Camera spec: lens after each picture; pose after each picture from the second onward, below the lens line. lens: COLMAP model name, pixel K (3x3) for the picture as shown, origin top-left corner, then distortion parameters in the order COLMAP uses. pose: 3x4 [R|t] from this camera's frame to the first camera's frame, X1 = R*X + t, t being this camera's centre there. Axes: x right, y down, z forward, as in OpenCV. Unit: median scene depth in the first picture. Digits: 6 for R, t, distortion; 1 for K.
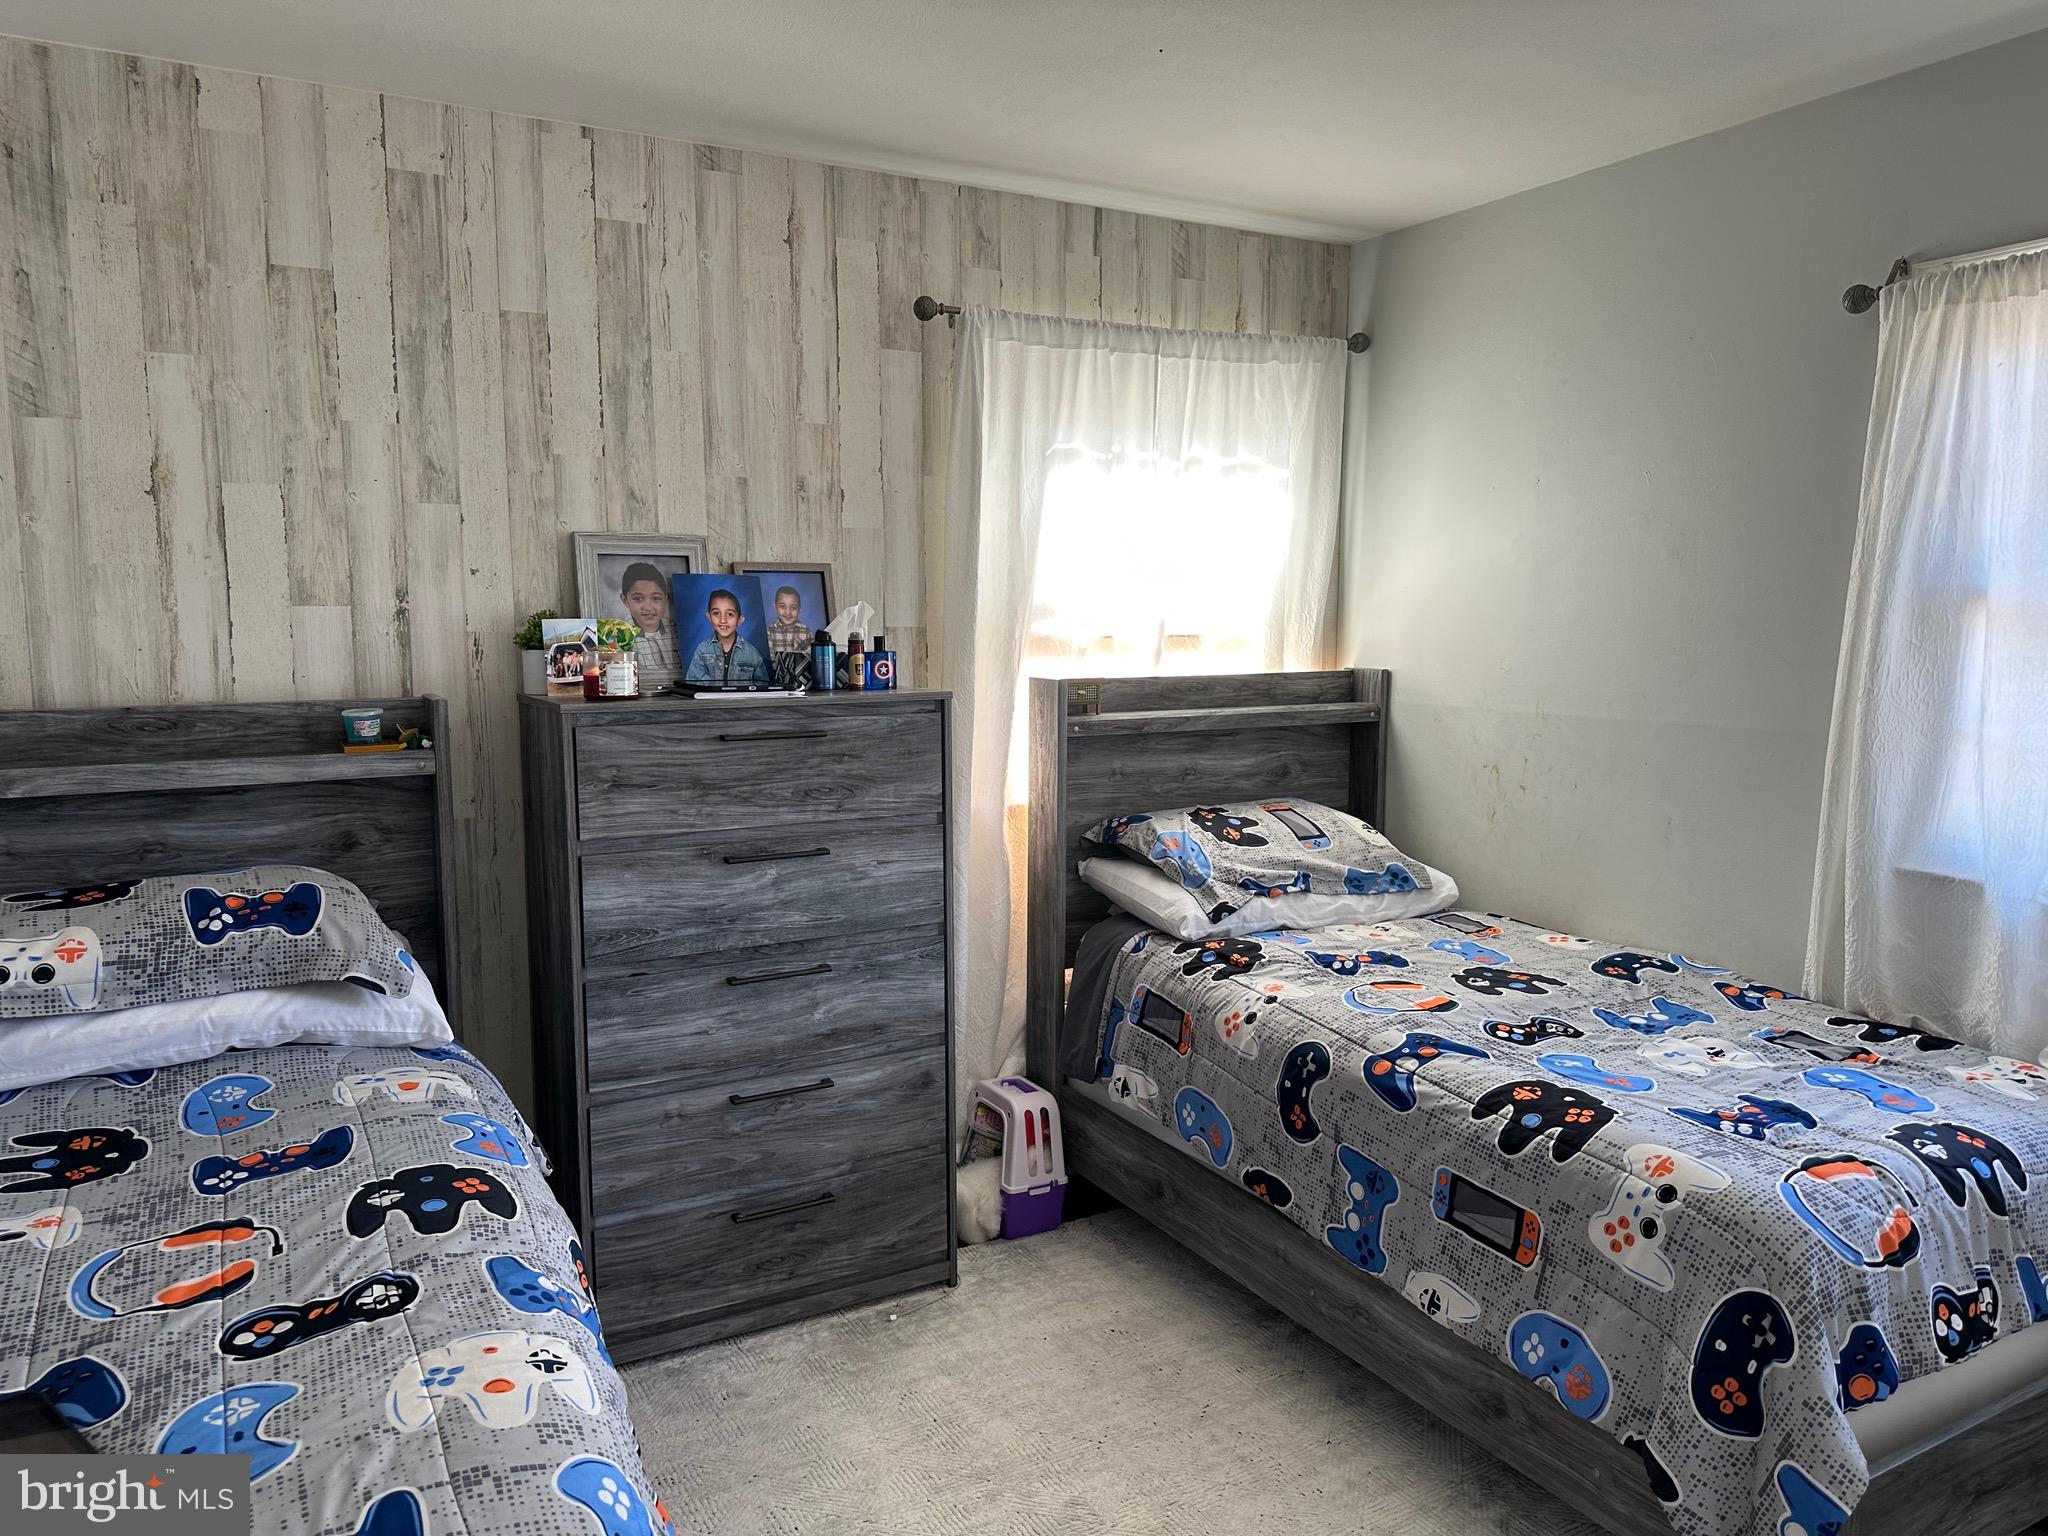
lens RADIAL K [[1465.4, 0, 1009.6], [0, 1465.4, 770.5], [0, 0, 1]] dist [0.089951, -0.109343]
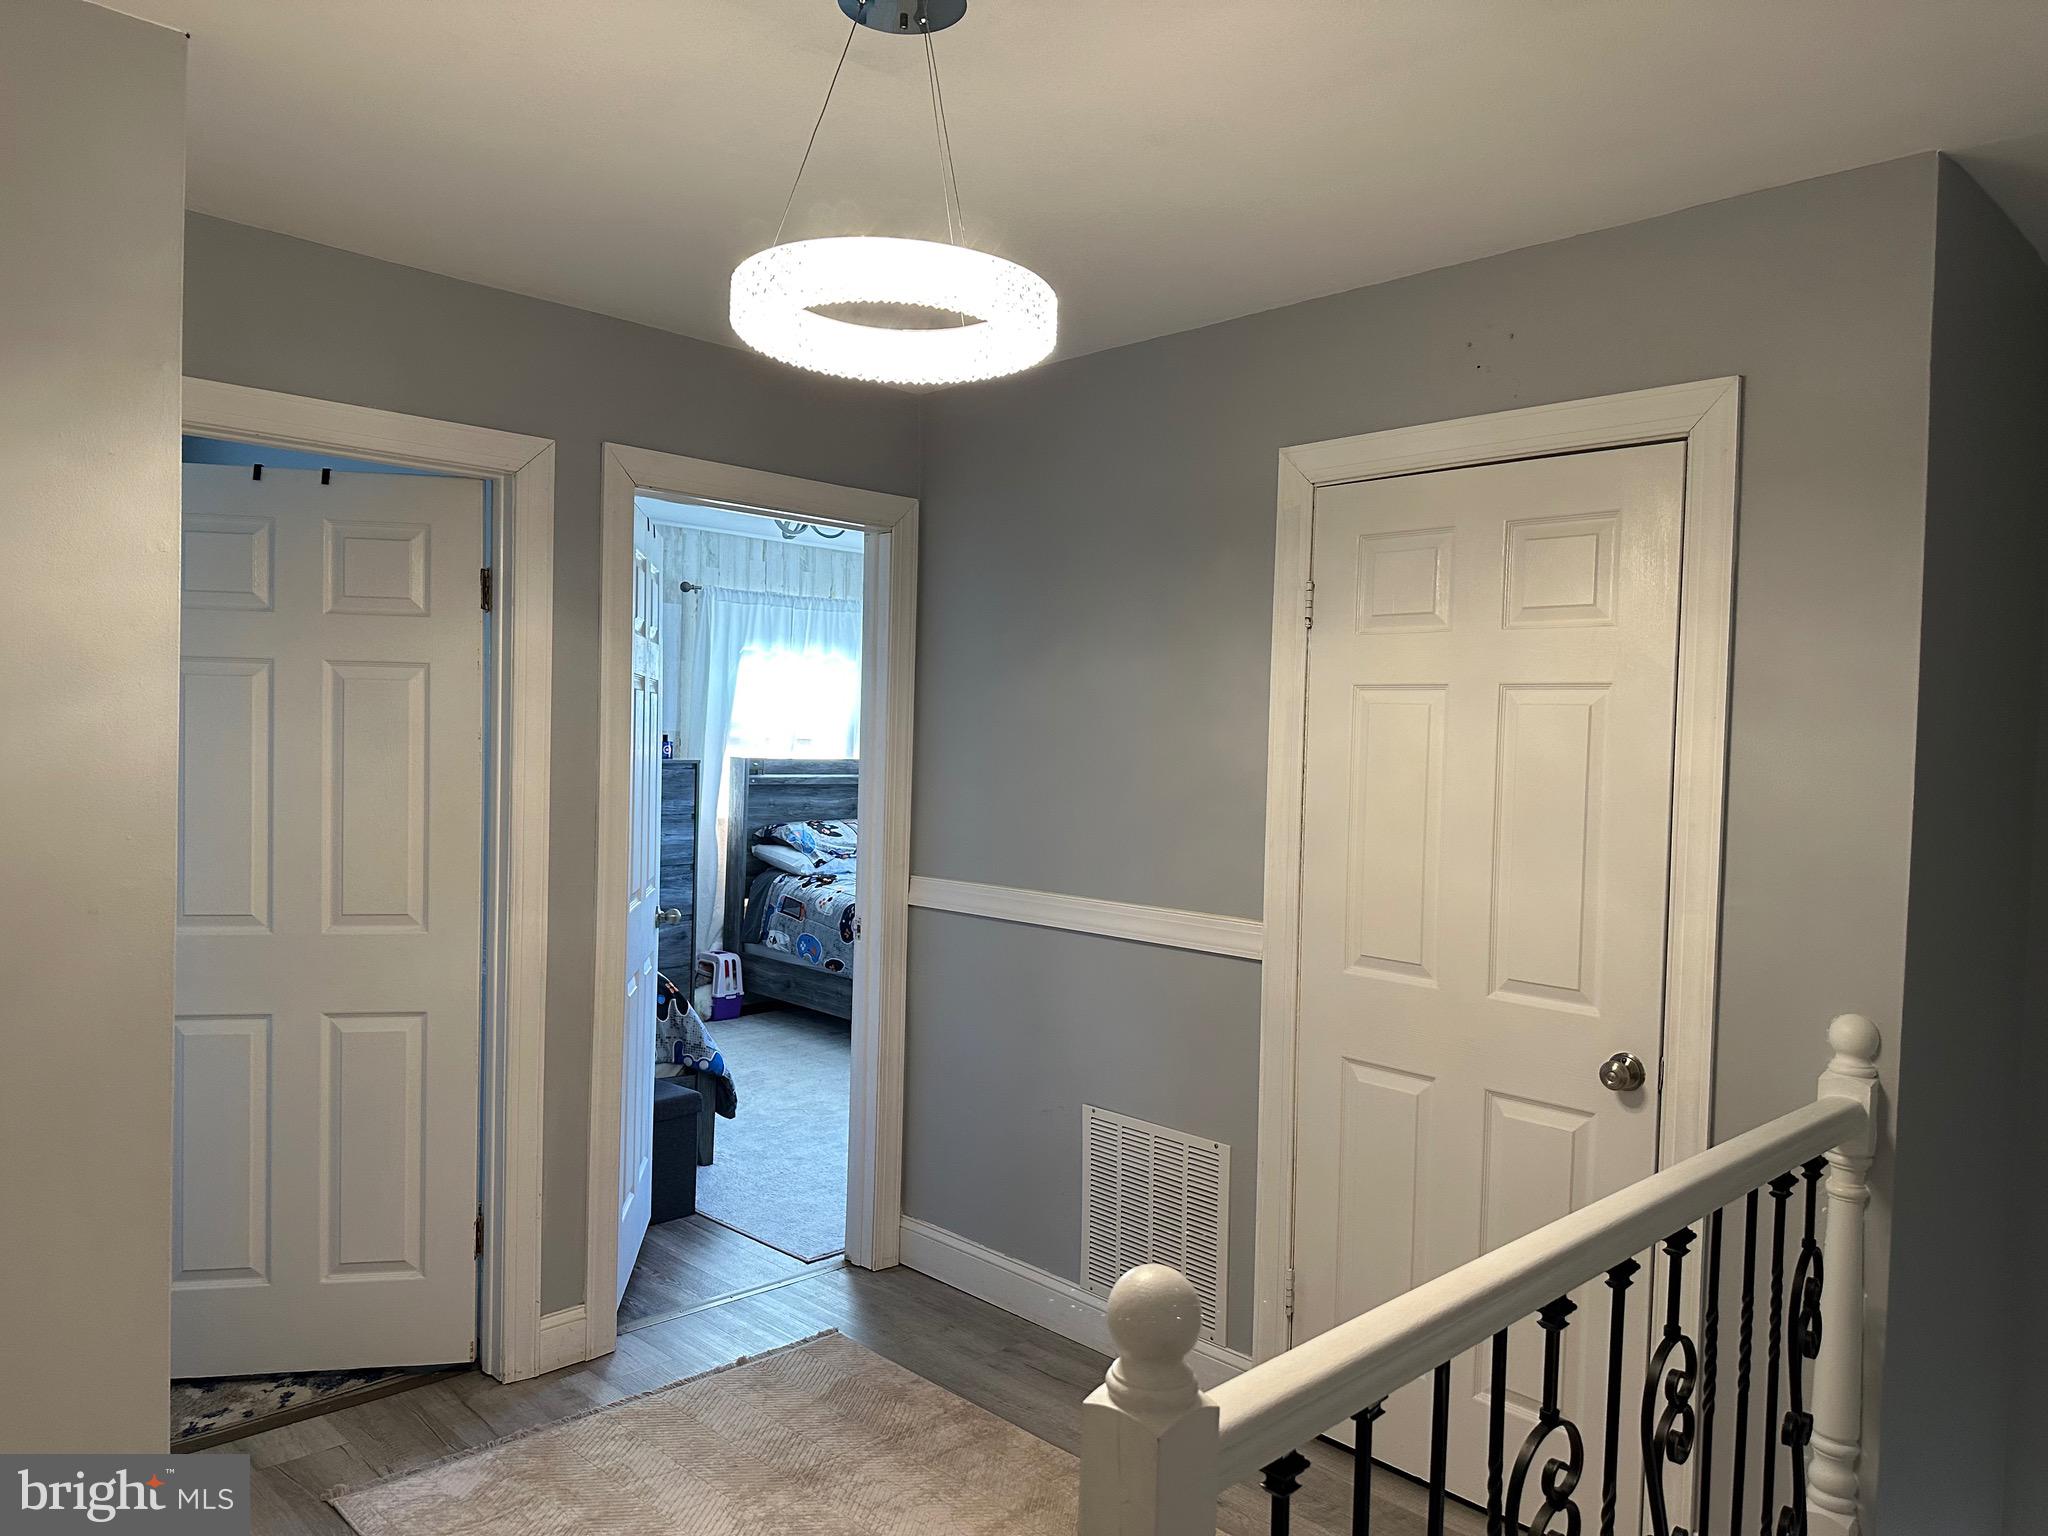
lens RADIAL K [[1465.4, 0, 1031.8], [0, 1465.4, 780.8], [0, 0, 1]] dist [0.089951, -0.109343]
pose [[0.963671, 0.021101, 0.266259, -0.149085], [-0.004580, 0.998033, -0.062519, 0.115297], [-0.267054, 0.059028, 0.961872, -1.304035]]
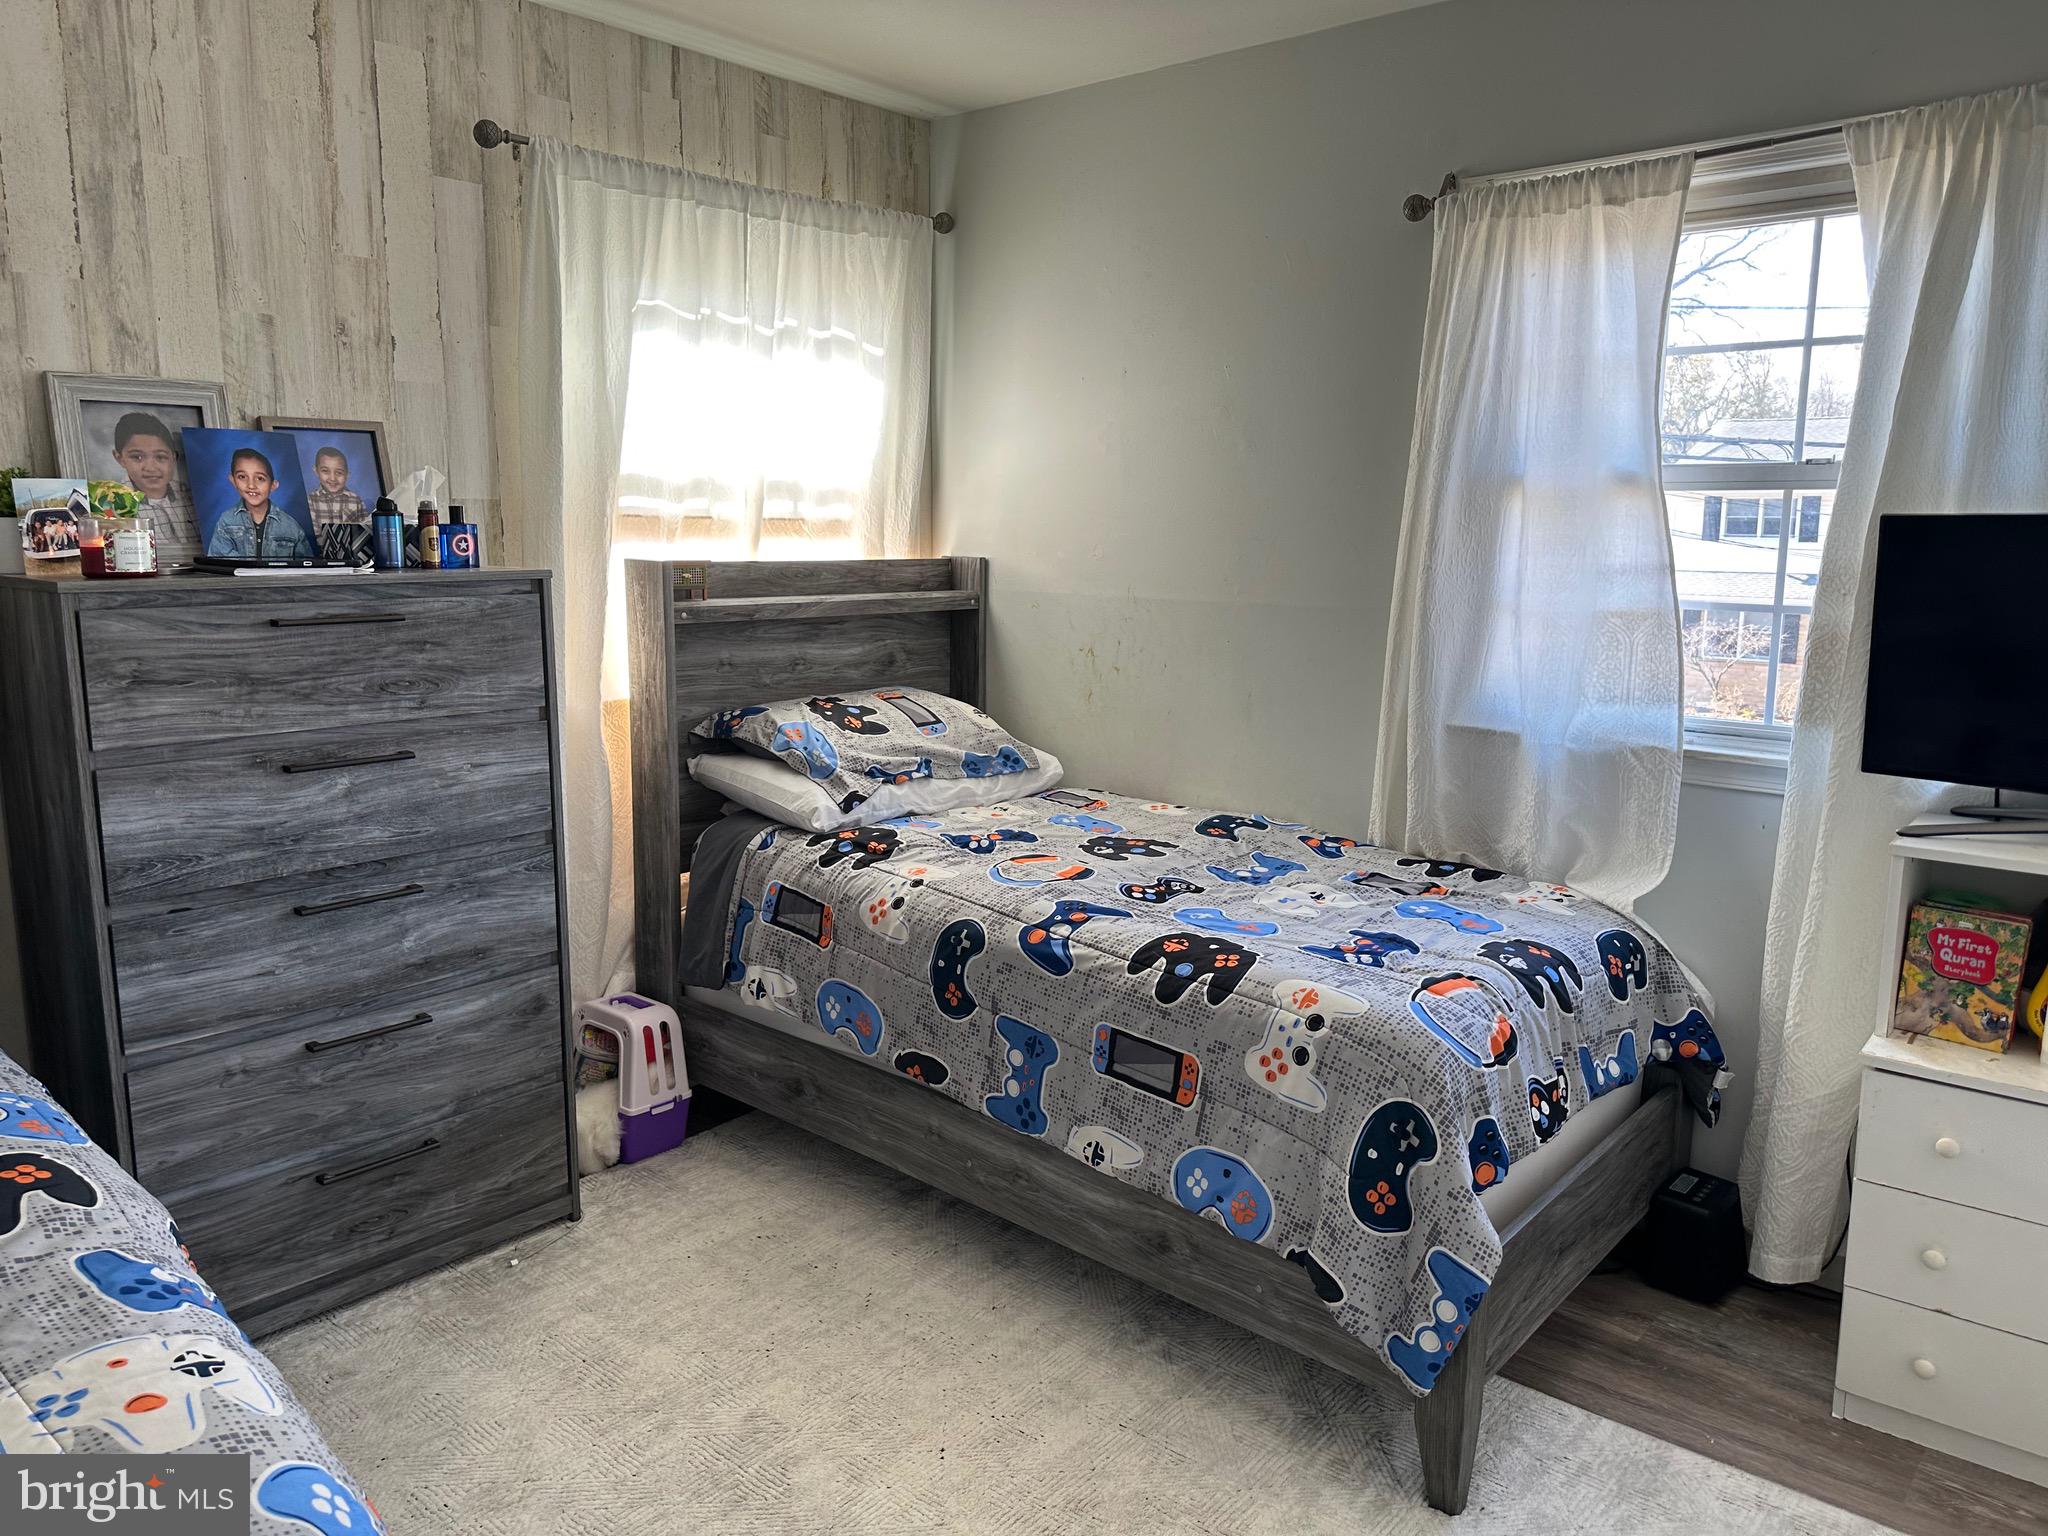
lens RADIAL K [[1465.4, 0, 1048.2], [0, 1465.4, 755.8], [0, 0, 1]] dist [0.089951, -0.109343]
pose [[0.939145, -0.044429, 0.340636, -0.067279], [0.026532, 0.998020, 0.057020, 0.015019], [-0.342495, -0.044512, 0.938465, 0.044153]]
